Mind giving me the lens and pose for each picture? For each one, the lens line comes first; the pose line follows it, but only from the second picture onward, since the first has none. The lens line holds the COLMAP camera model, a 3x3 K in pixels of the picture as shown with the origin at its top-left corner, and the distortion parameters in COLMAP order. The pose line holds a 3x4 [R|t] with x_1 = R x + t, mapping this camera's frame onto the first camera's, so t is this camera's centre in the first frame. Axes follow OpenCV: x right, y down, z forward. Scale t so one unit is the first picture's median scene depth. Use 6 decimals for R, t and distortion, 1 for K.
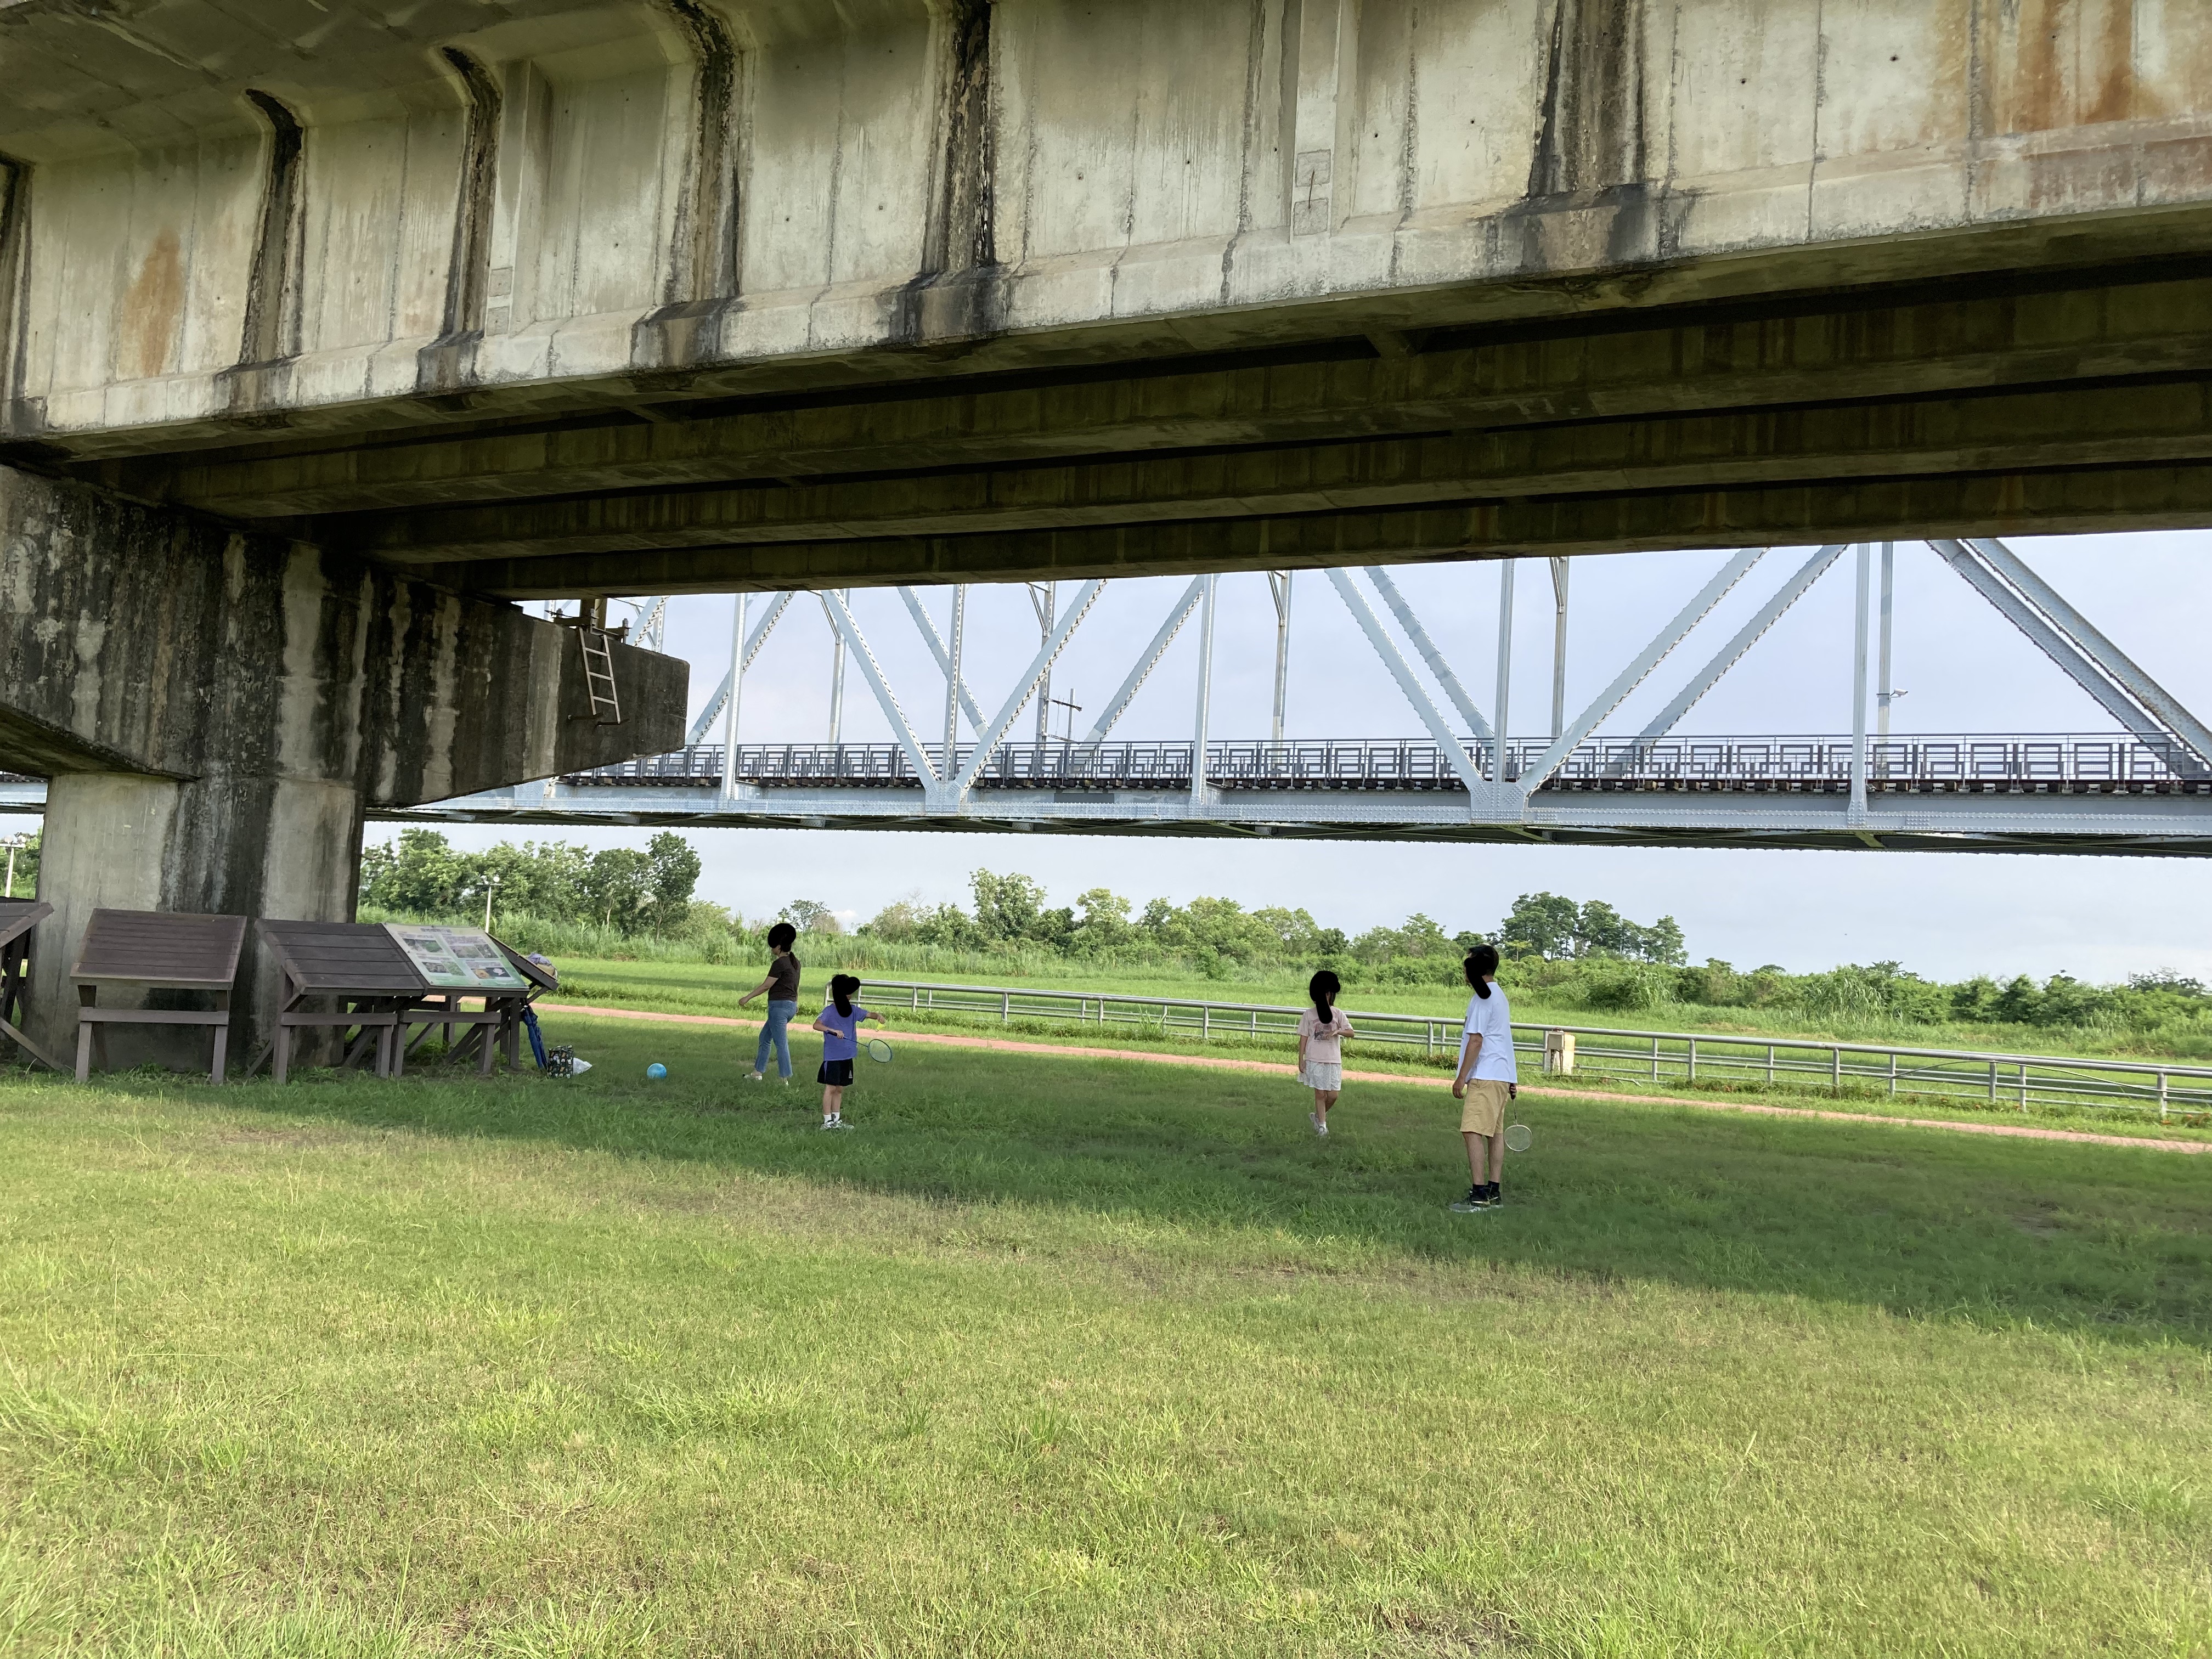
lens RADIAL K [[1813.0, 0, 1092.9], [0, 1813.0, 817.7], [0, 0, 1]] dist [0.027107, -0.045488]
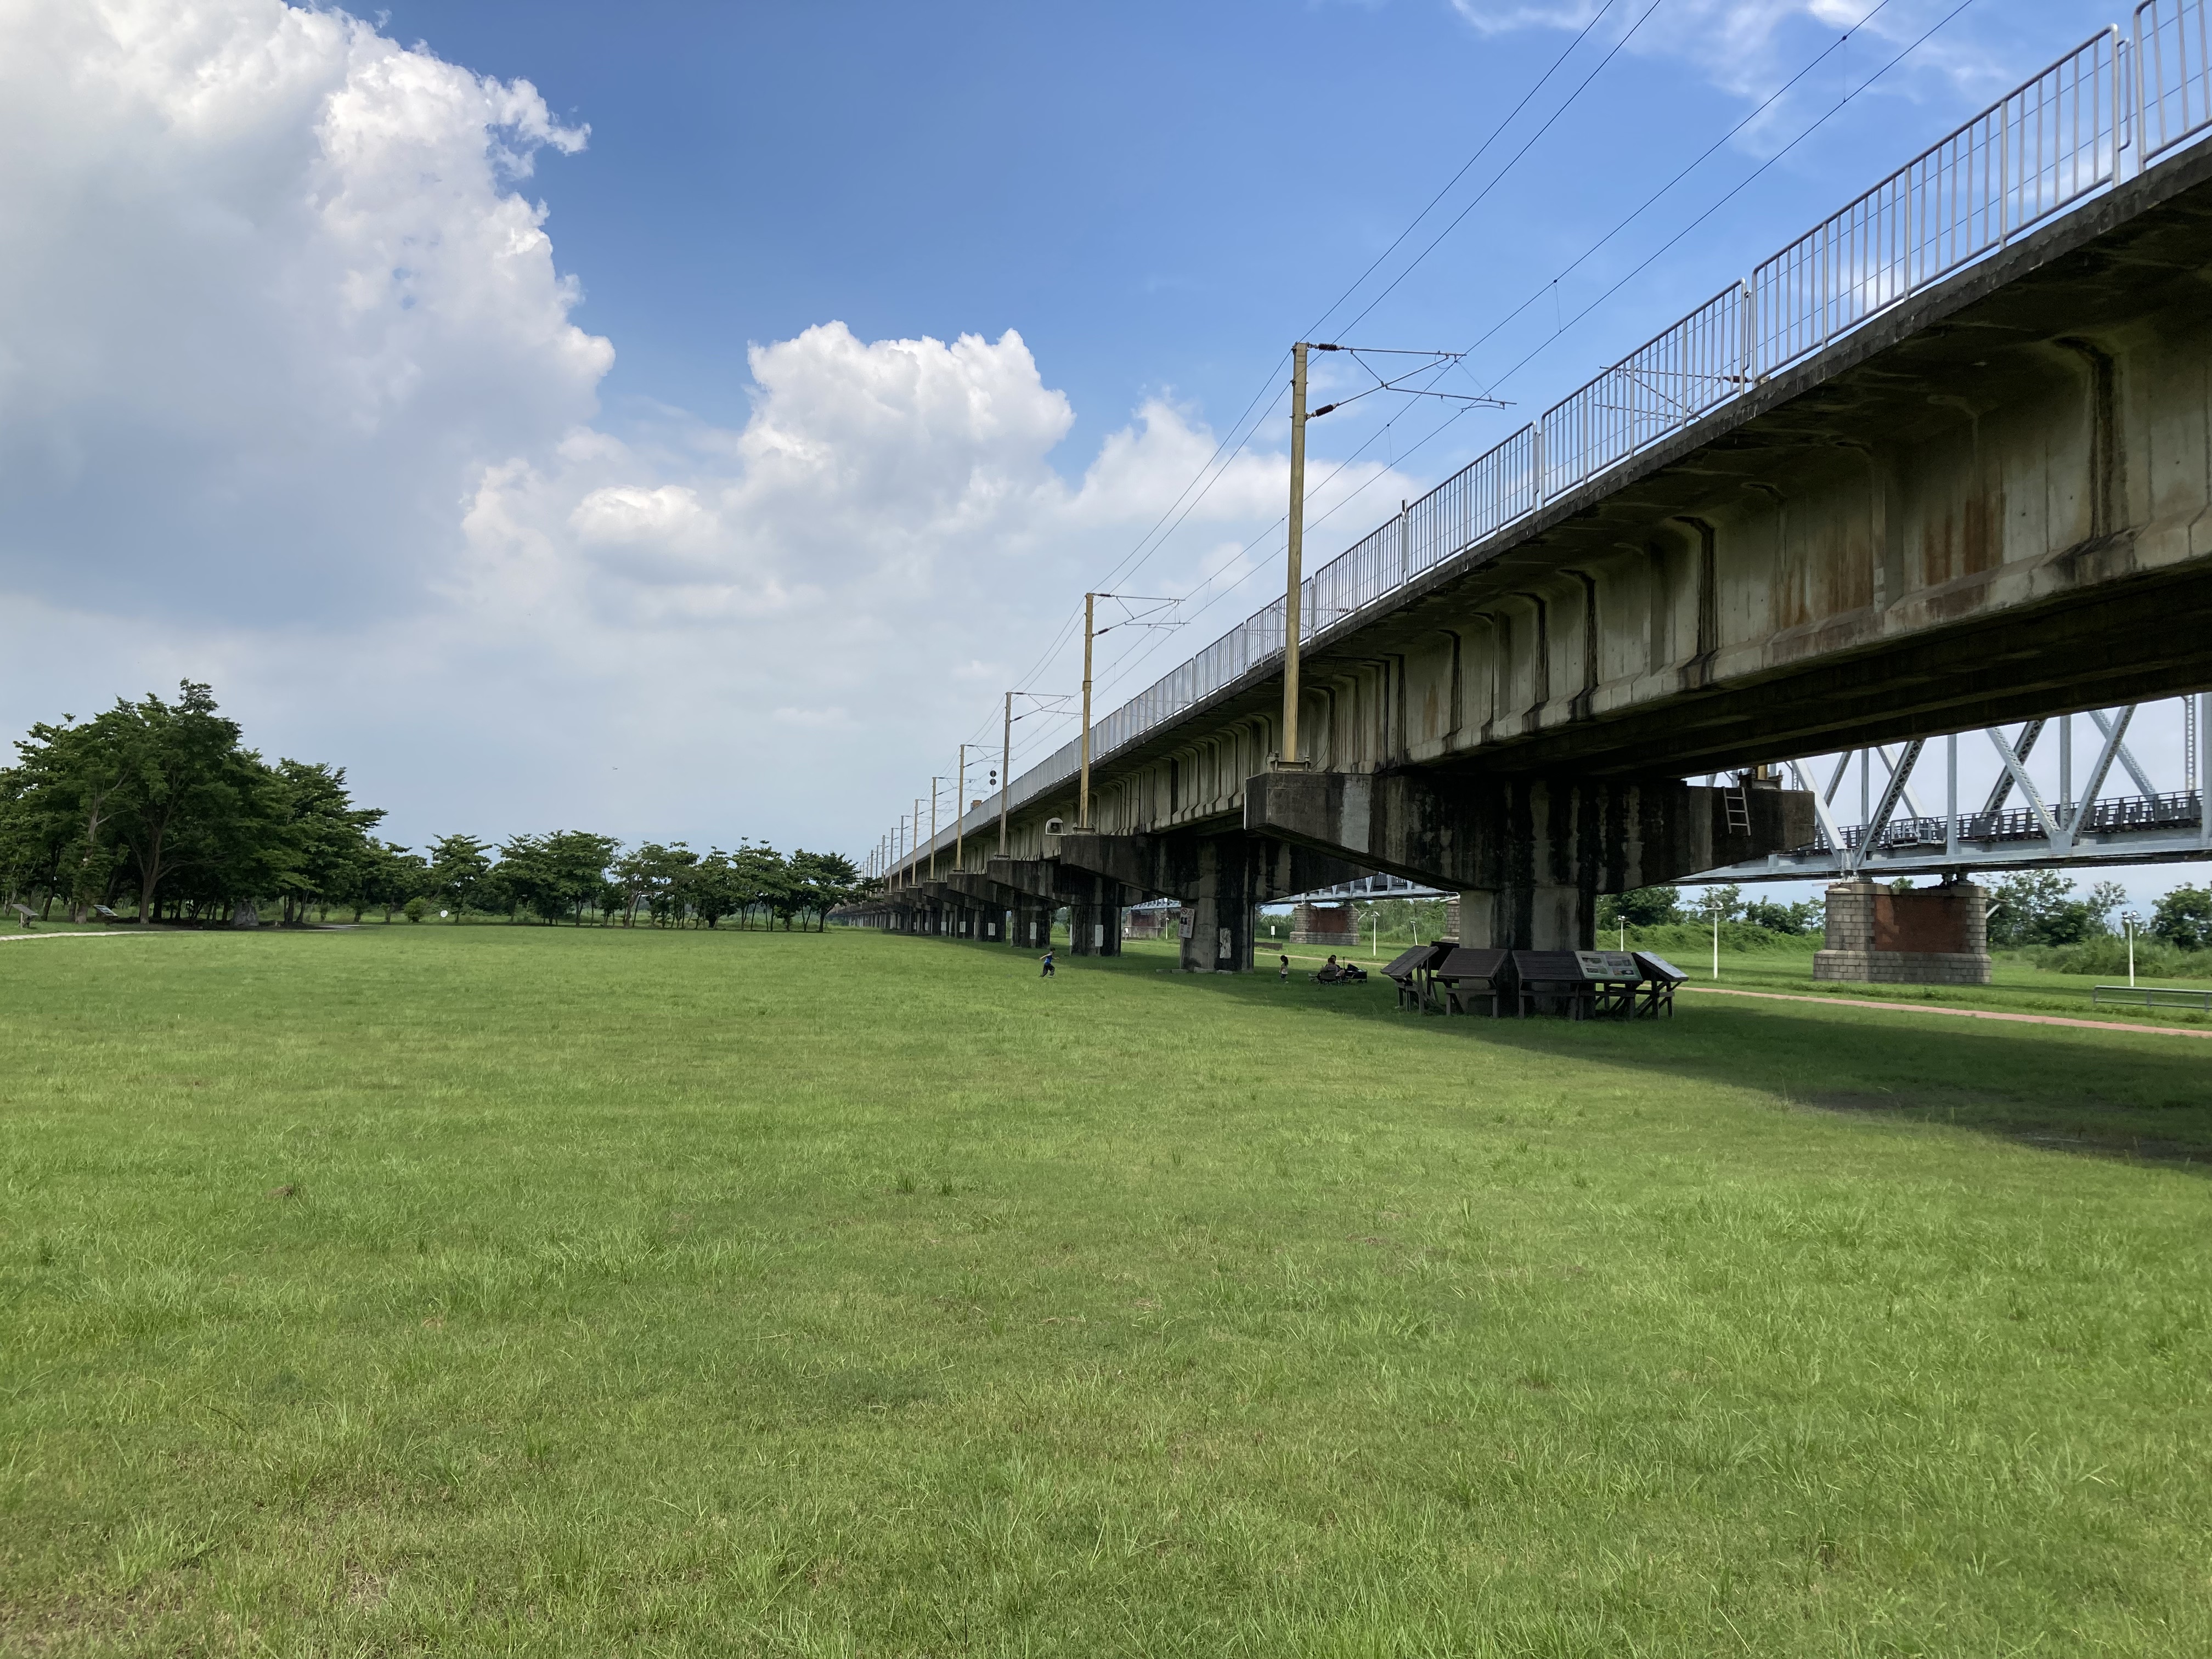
lens RADIAL K [[1813.0, 0, 1102.6], [0, 1813.0, 821.4], [0, 0, 1]] dist [0.027107, -0.045488]
pose [[0.554447, -0.089712, -0.827369, 1.102271], [0.072486, 0.995600, -0.059378, -0.007980], [0.829056, -0.027051, 0.558511, -0.674299]]
